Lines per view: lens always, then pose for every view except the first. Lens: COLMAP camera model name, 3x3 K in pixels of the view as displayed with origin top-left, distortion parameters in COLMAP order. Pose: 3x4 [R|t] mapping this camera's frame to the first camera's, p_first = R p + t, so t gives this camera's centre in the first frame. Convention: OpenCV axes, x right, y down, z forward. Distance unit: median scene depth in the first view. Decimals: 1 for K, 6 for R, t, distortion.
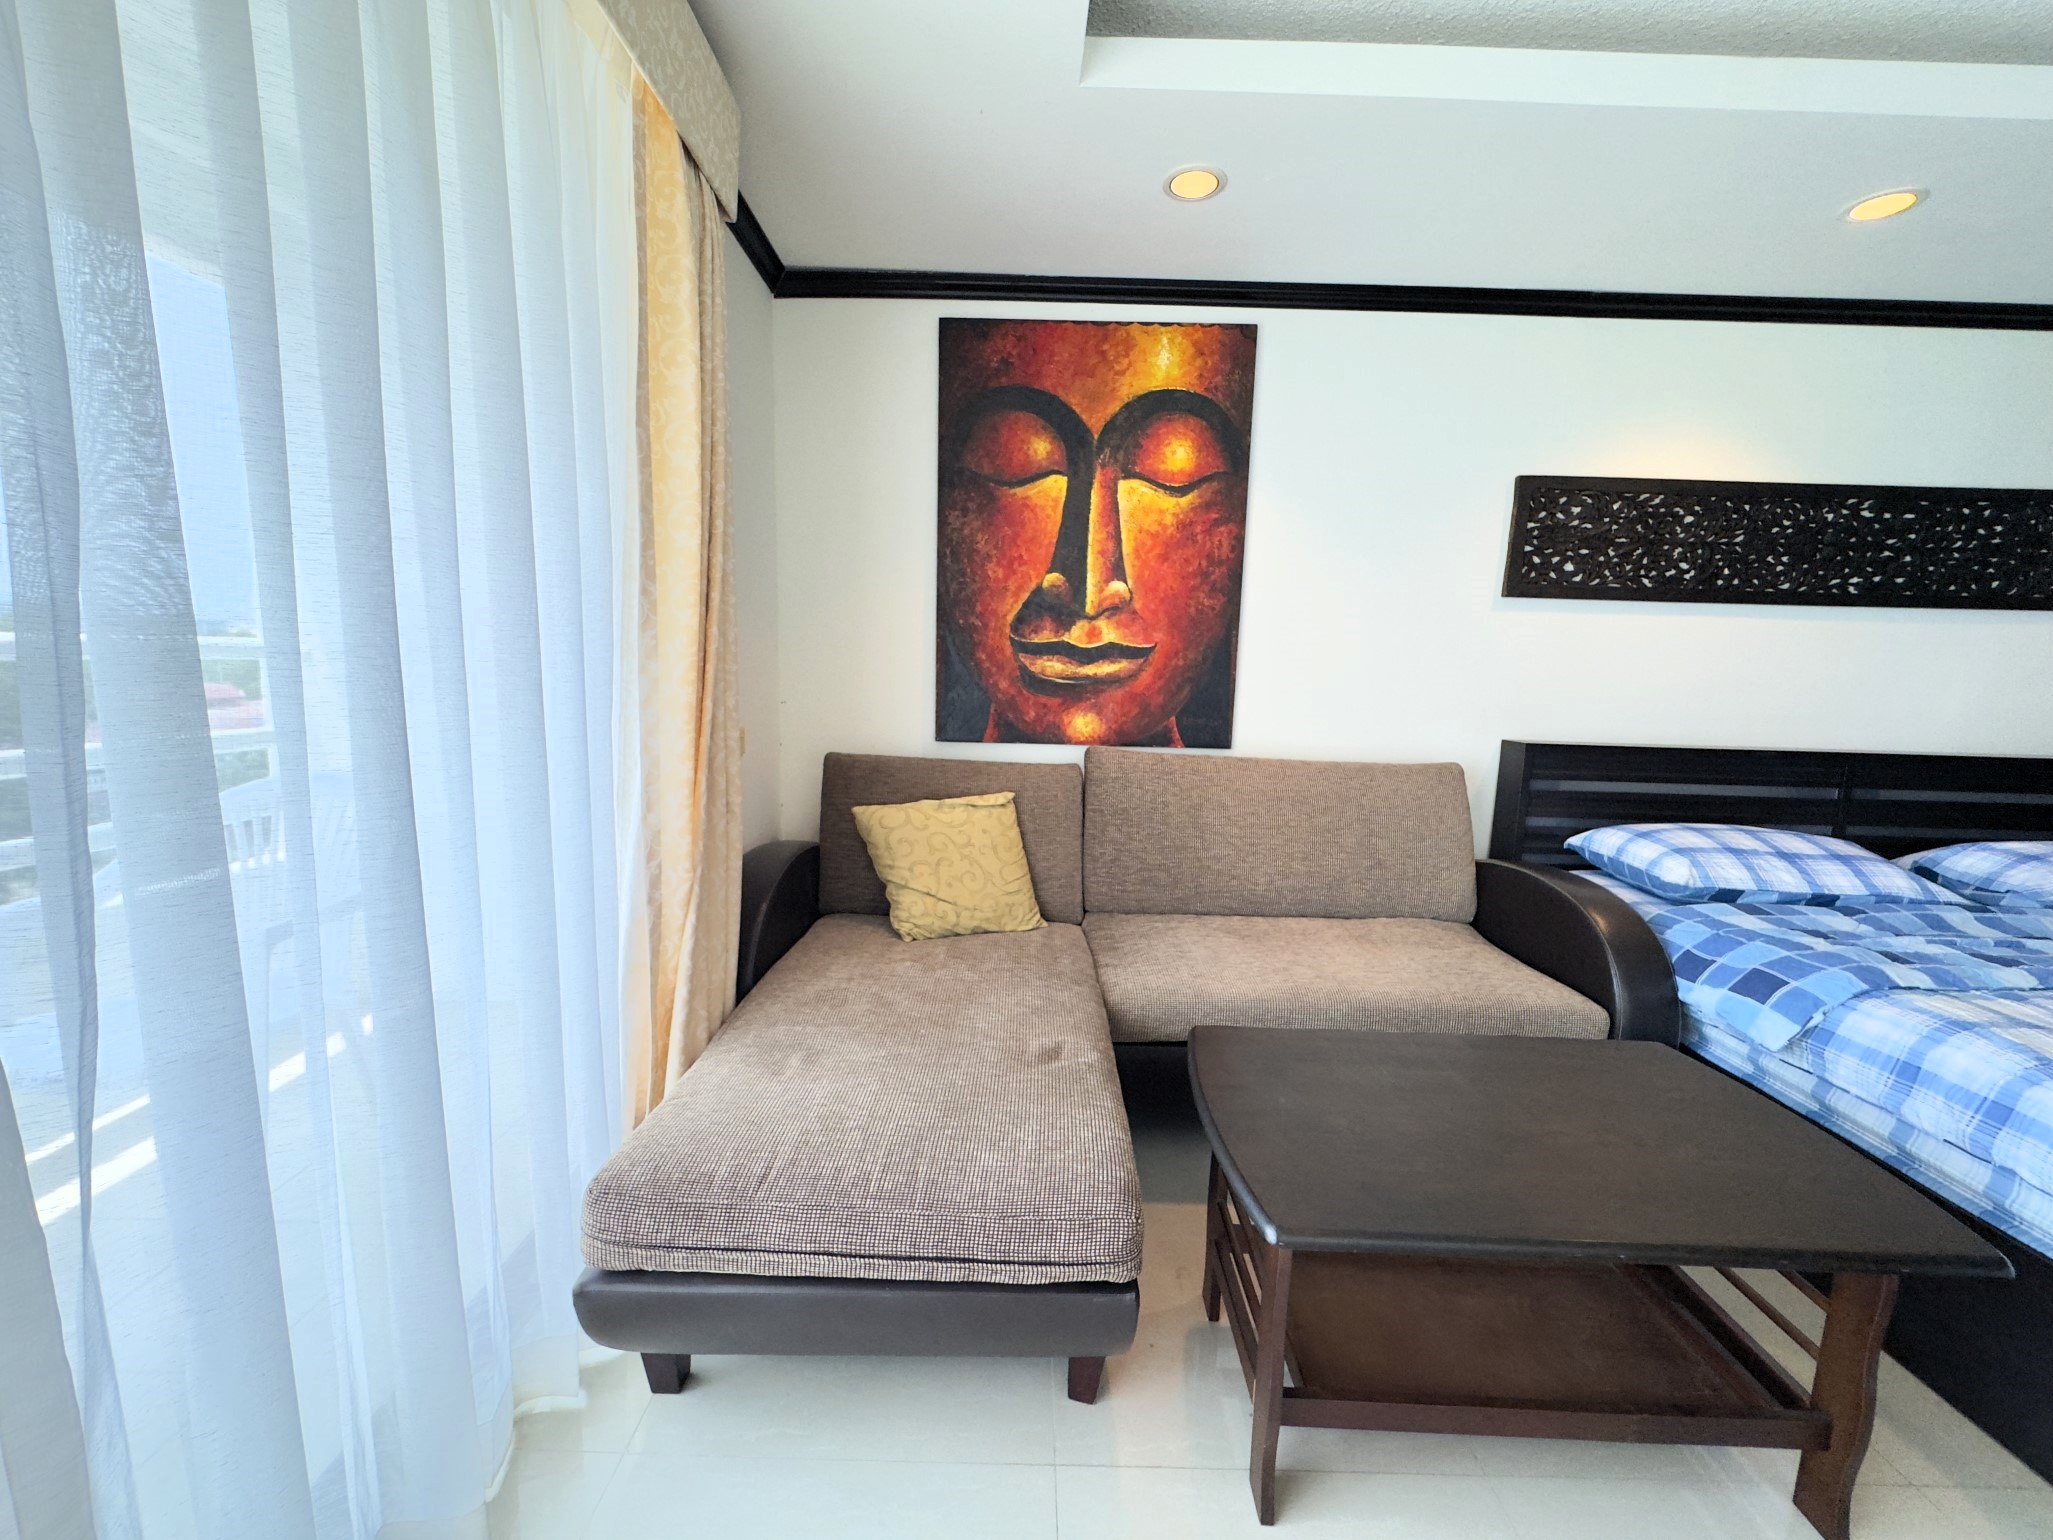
lens RADIAL K [[817.0, 0, 1026.5], [0, 817.0, 770.0], [0, 0, 1]] dist [-0.001617, -0.000059]
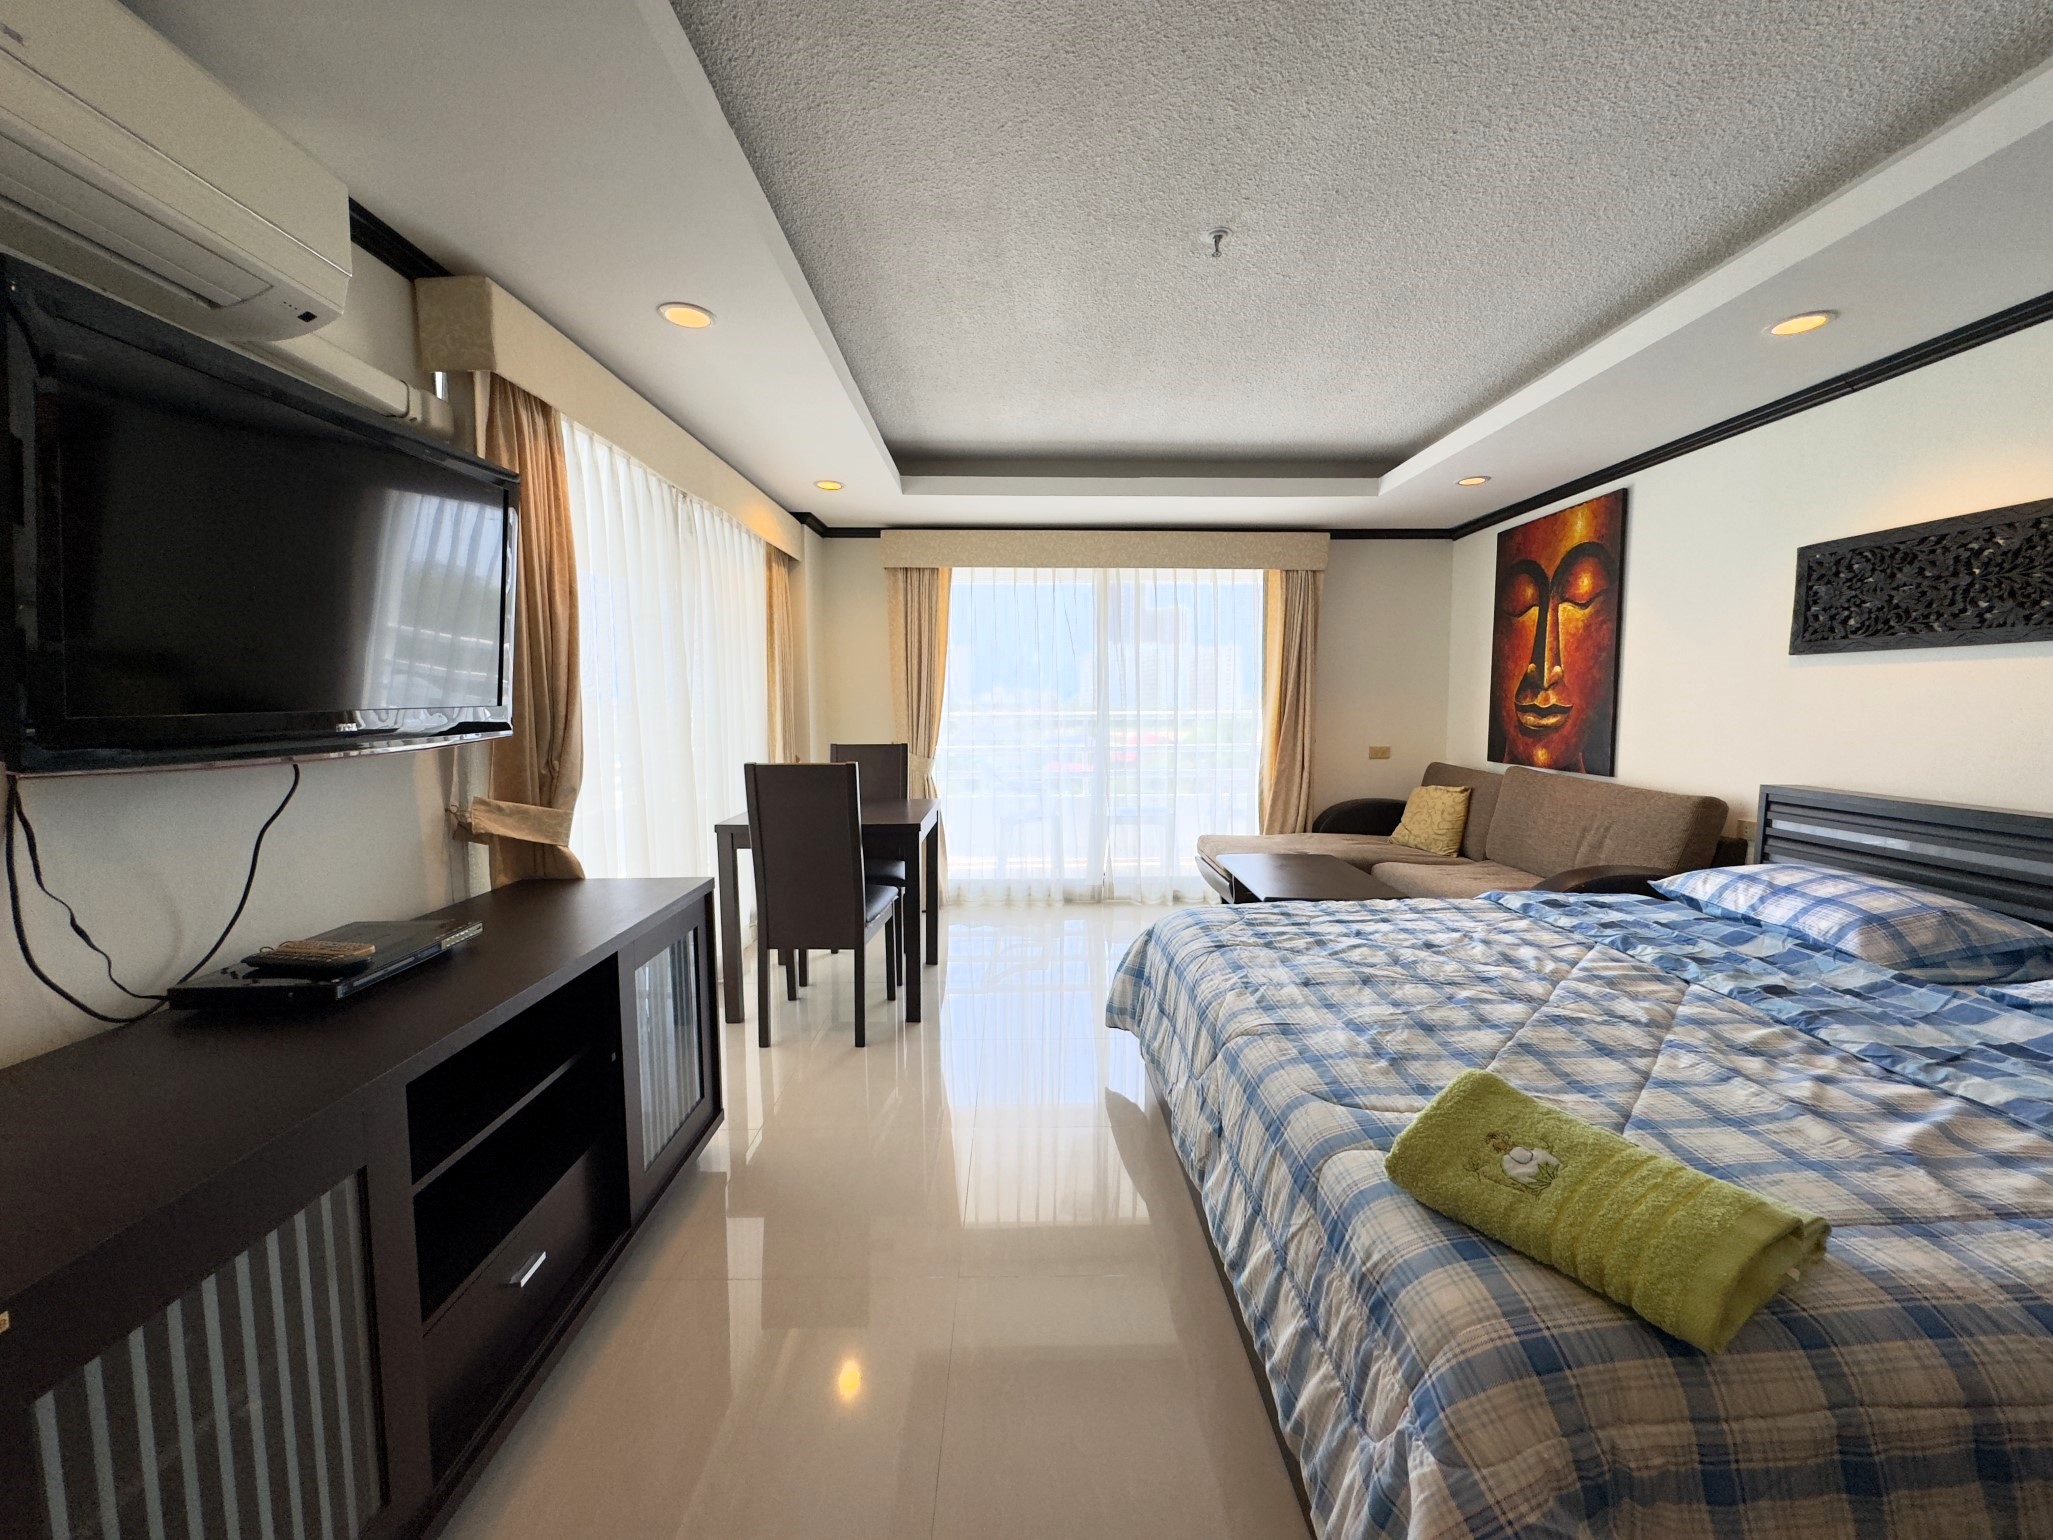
lens RADIAL K [[819.5, 0, 1023.8], [0, 819.5, 768.4], [0, 0, 1]] dist [-0.000929, -0.000478]
pose [[0.004140, 0.056167, -0.998413, 1.755290], [-0.126699, 0.990405, 0.055191, 0.010550], [0.991933, 0.126270, 0.011216, -0.024869]]
